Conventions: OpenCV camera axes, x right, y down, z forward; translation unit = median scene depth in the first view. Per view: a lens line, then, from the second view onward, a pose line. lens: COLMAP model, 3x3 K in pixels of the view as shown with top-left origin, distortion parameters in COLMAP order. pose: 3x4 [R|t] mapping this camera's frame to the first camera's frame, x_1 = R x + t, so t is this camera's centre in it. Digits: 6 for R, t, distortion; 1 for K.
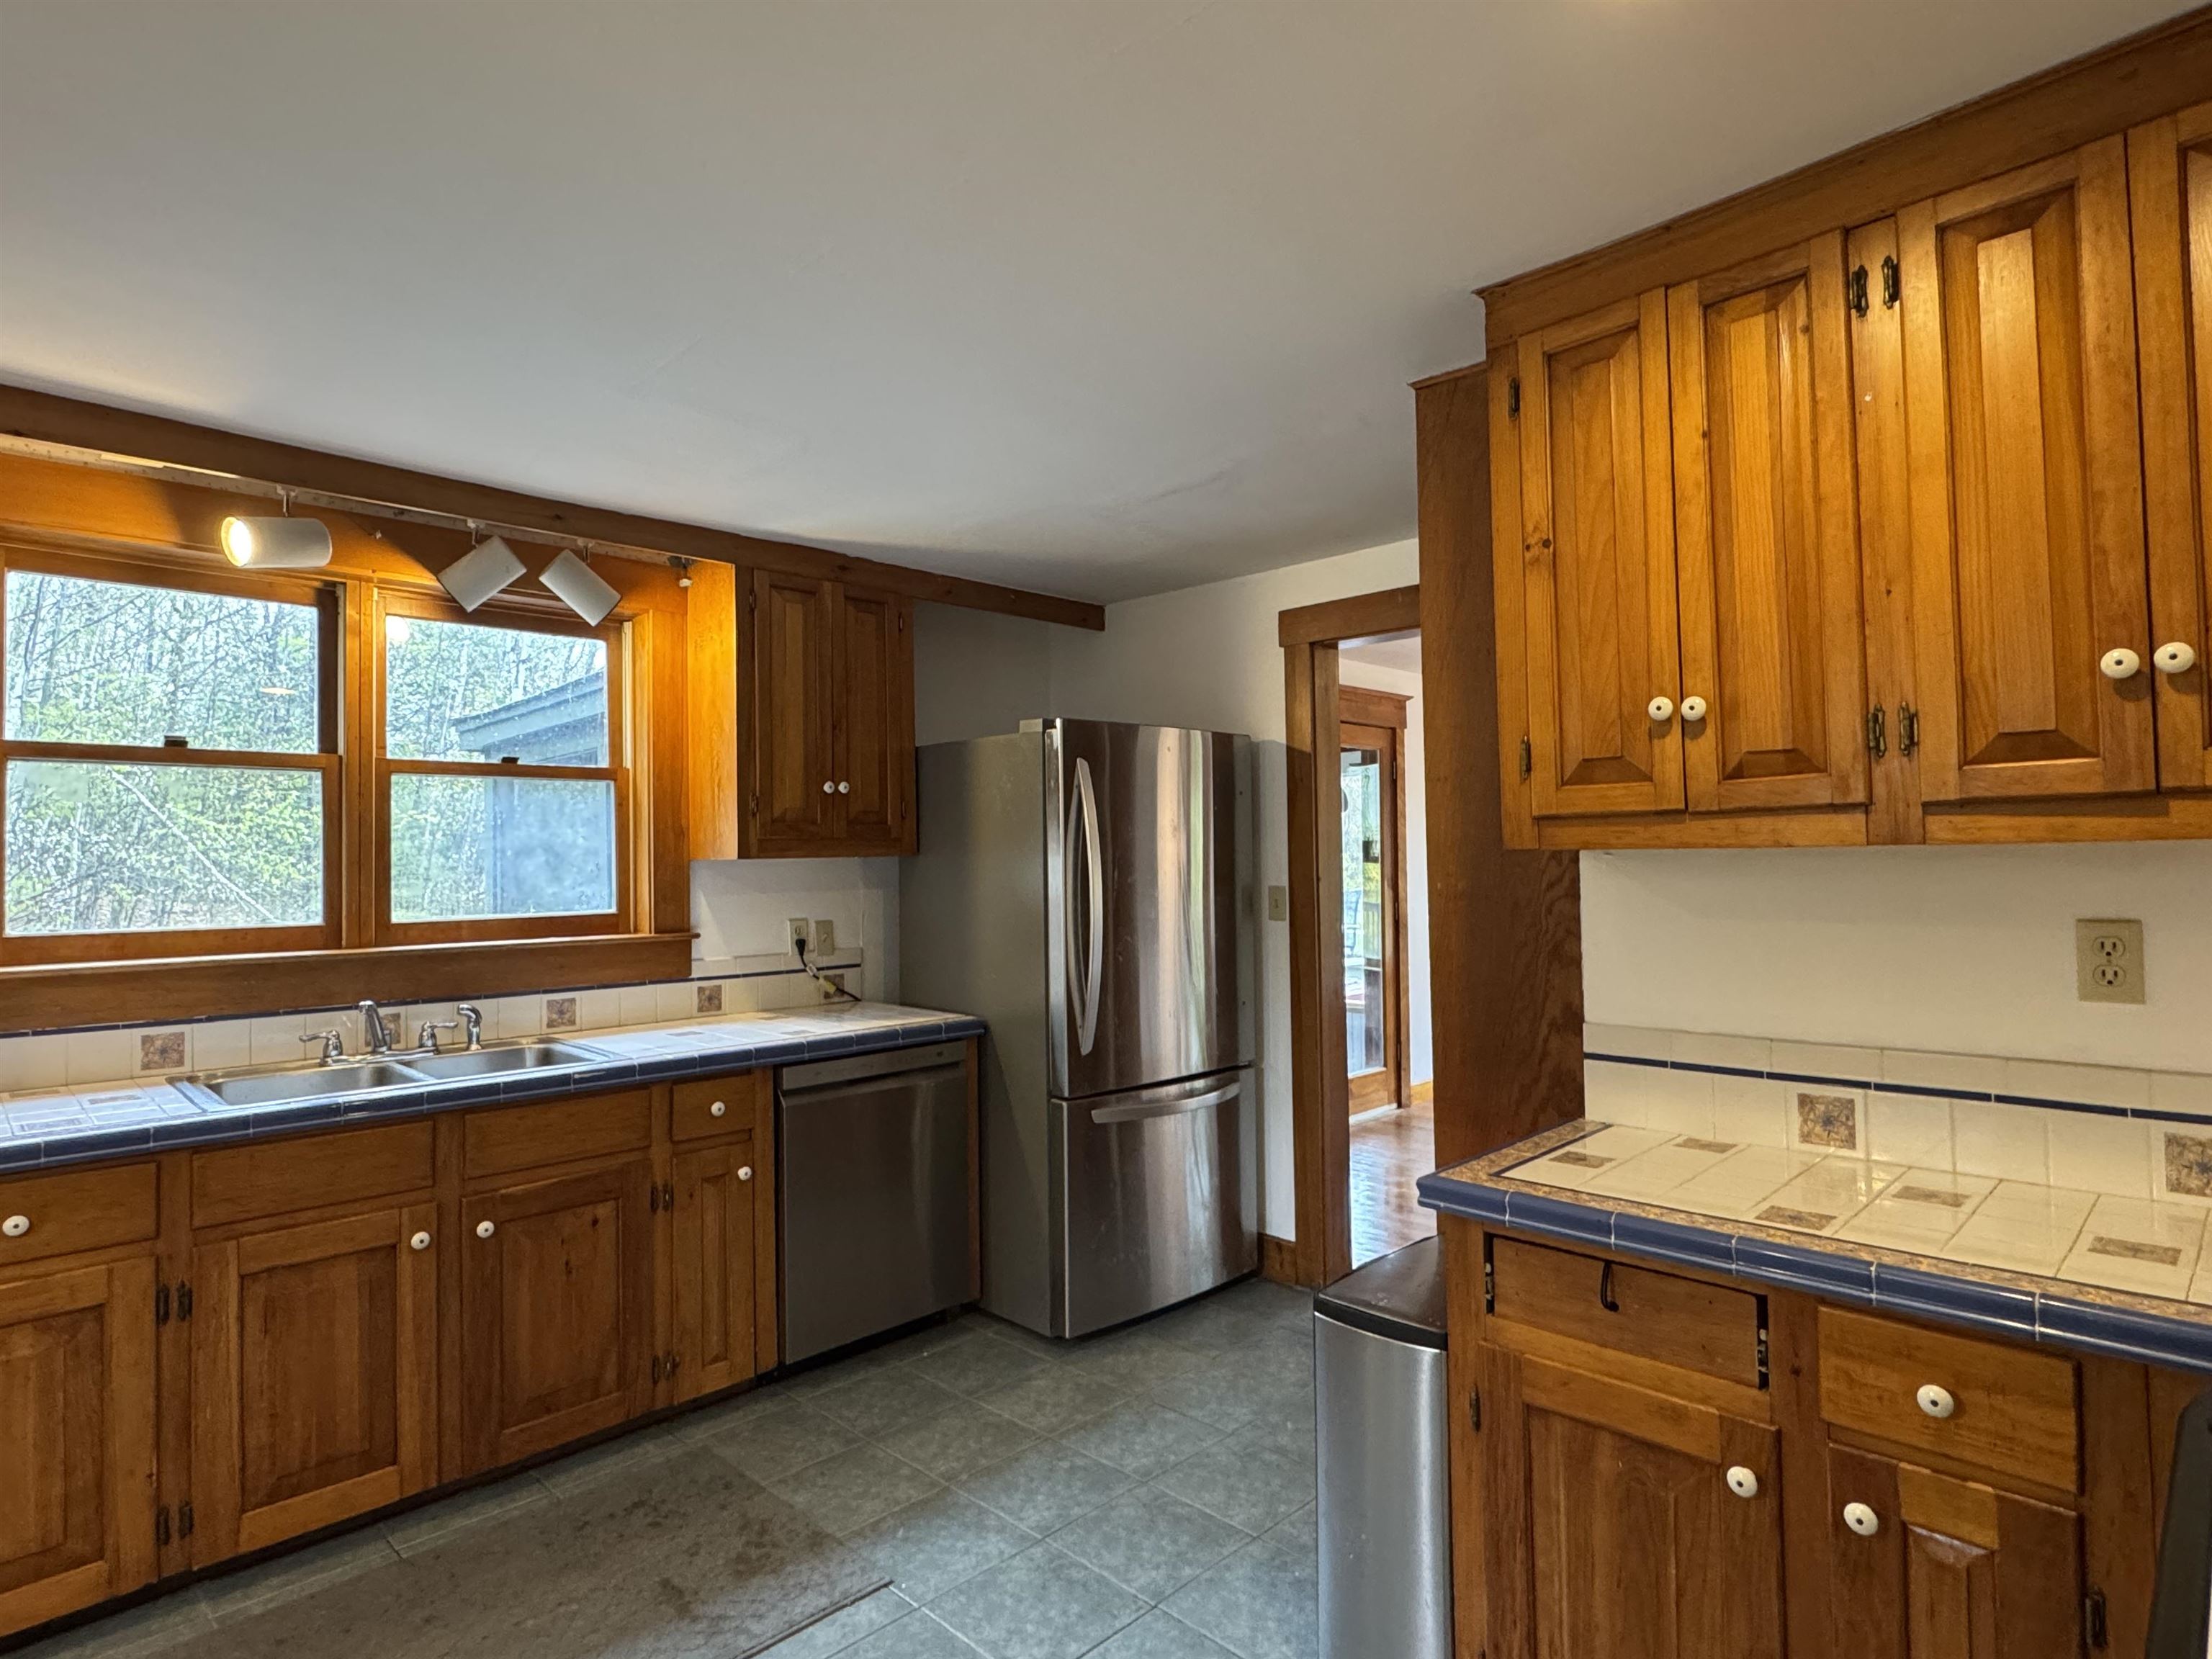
lens RADIAL K [[1208.6, 0, 1155.3], [0, 1208.6, 831.9], [0, 0, 1]] dist [0.002467, 0.000018]
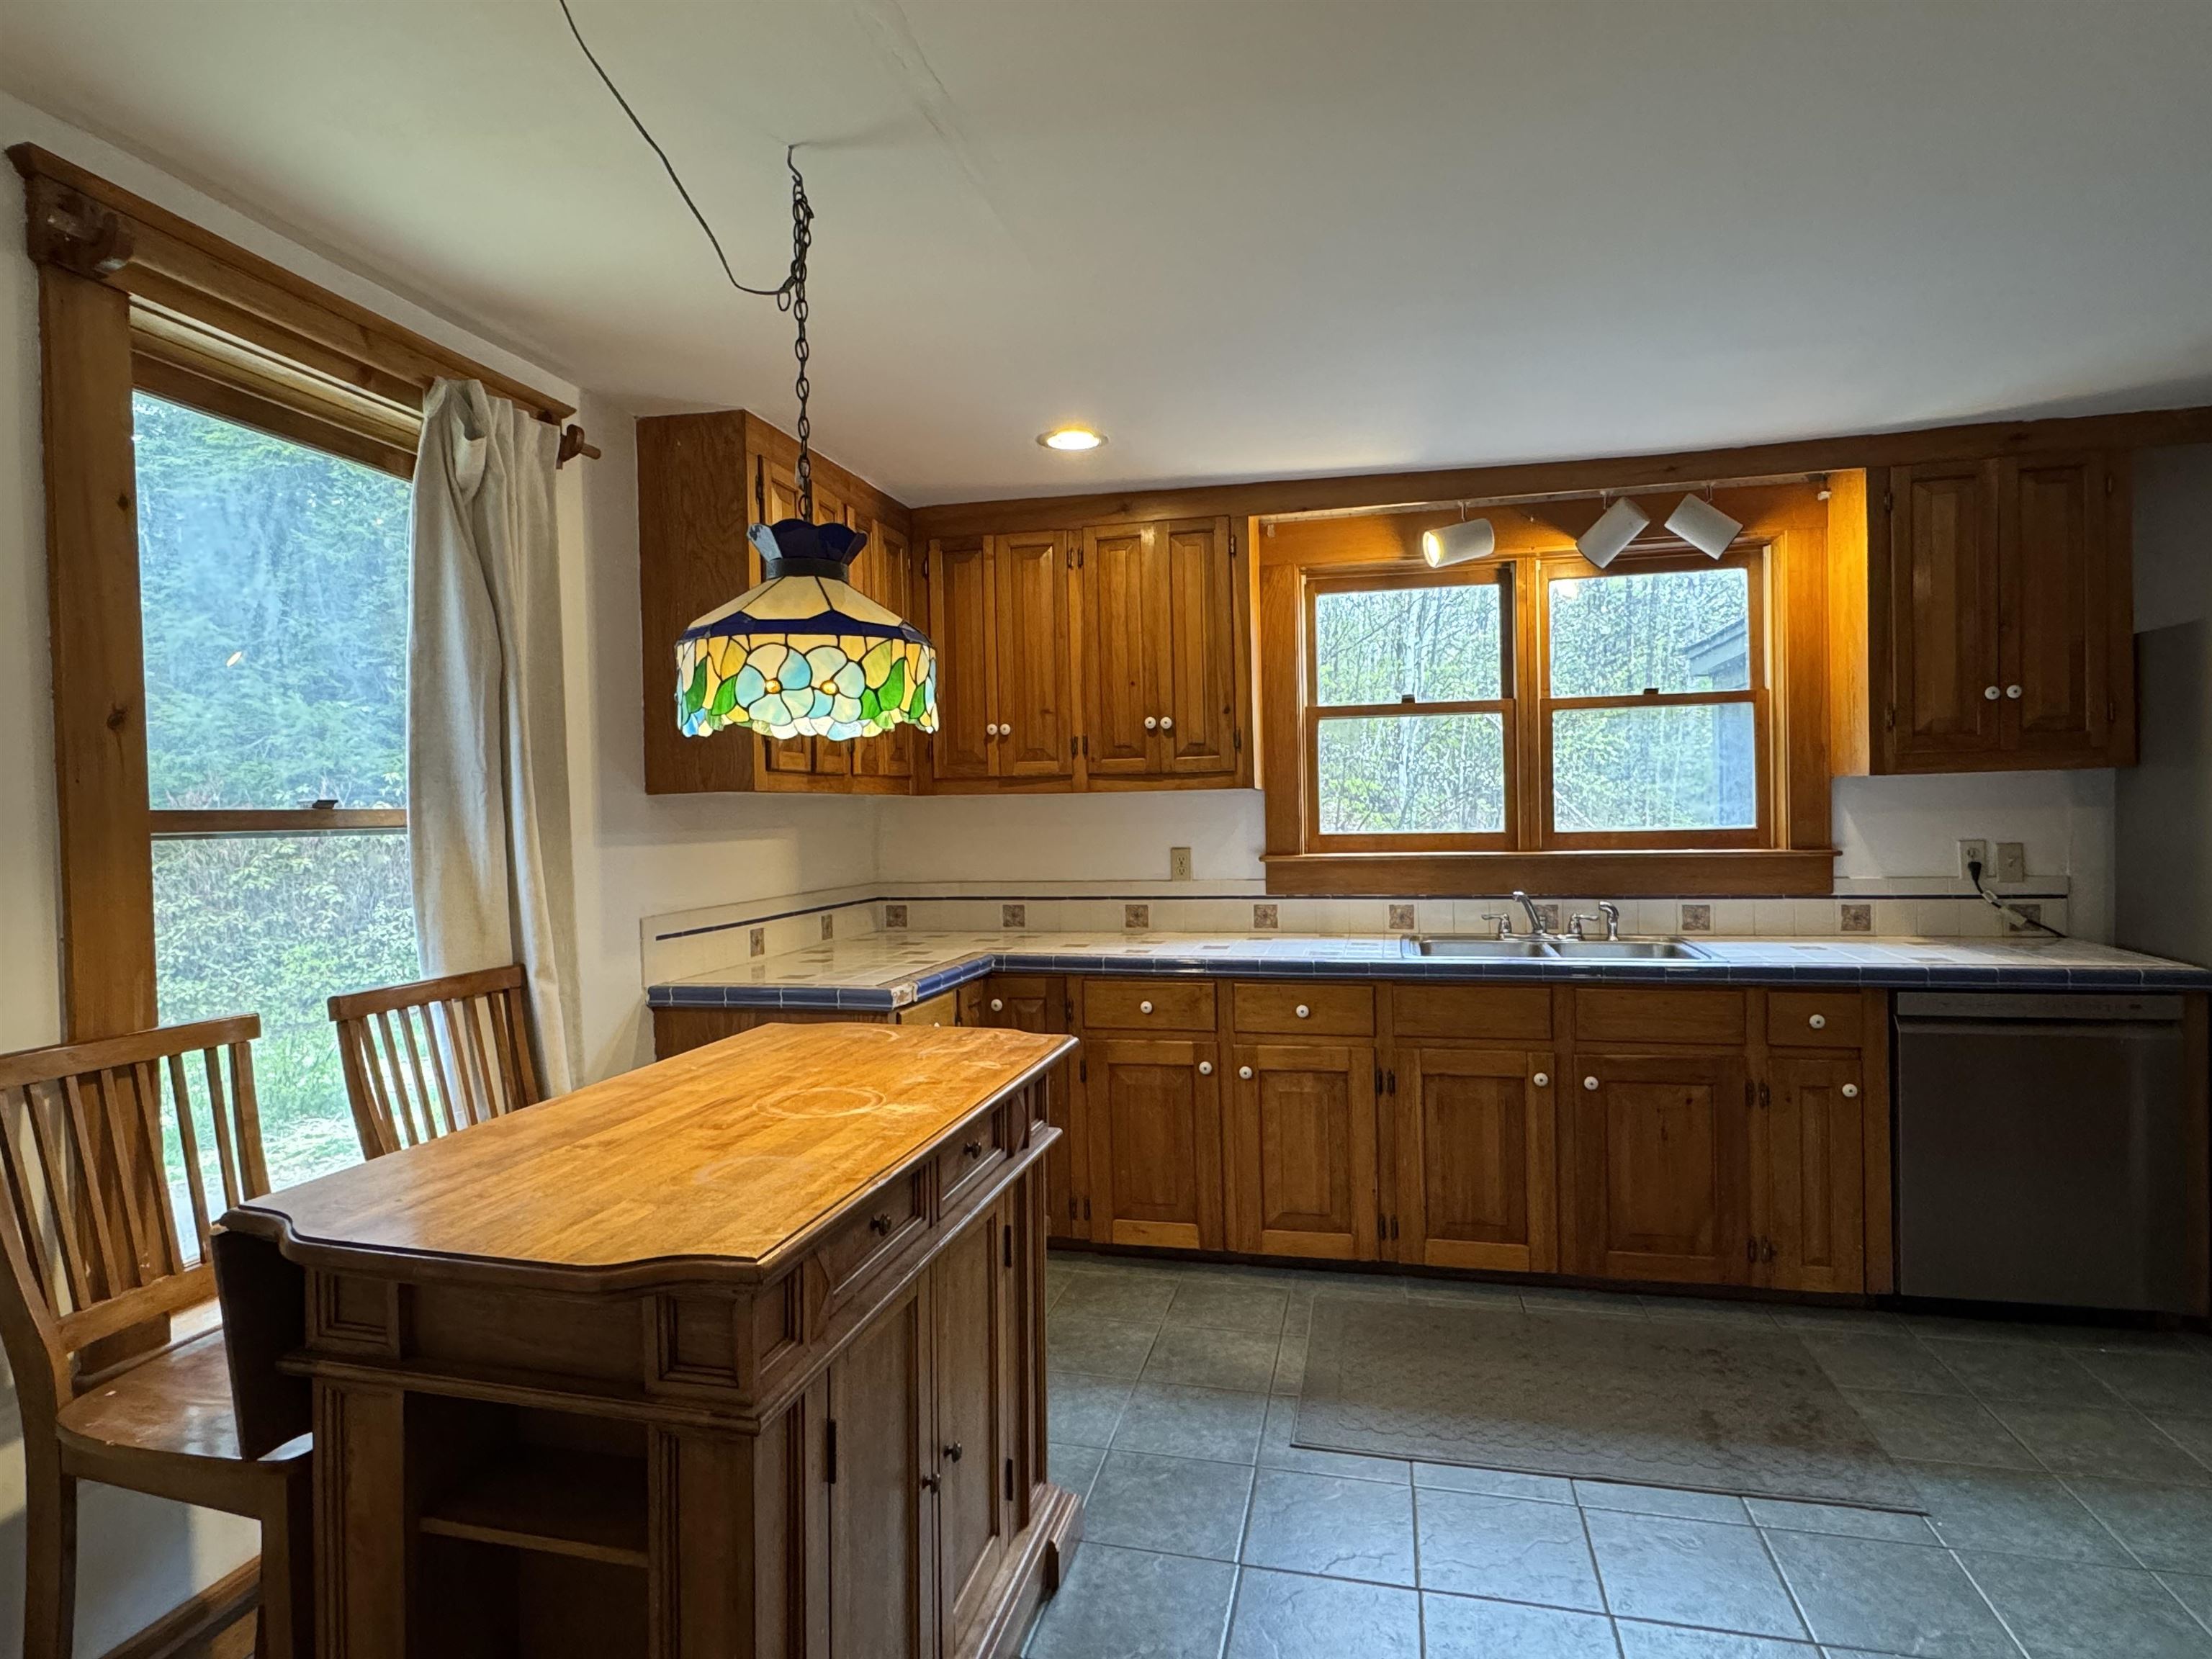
lens RADIAL K [[1208.6, 0, 1099.5], [0, 1208.6, 827.3], [0, 0, 1]] dist [0.002467, 0.000018]
pose [[0.519954, 0.020527, -0.853948, 0.184642], [0.035015, 0.998359, 0.045318, -0.001668], [0.853476, -0.053464, 0.518382, -0.034954]]
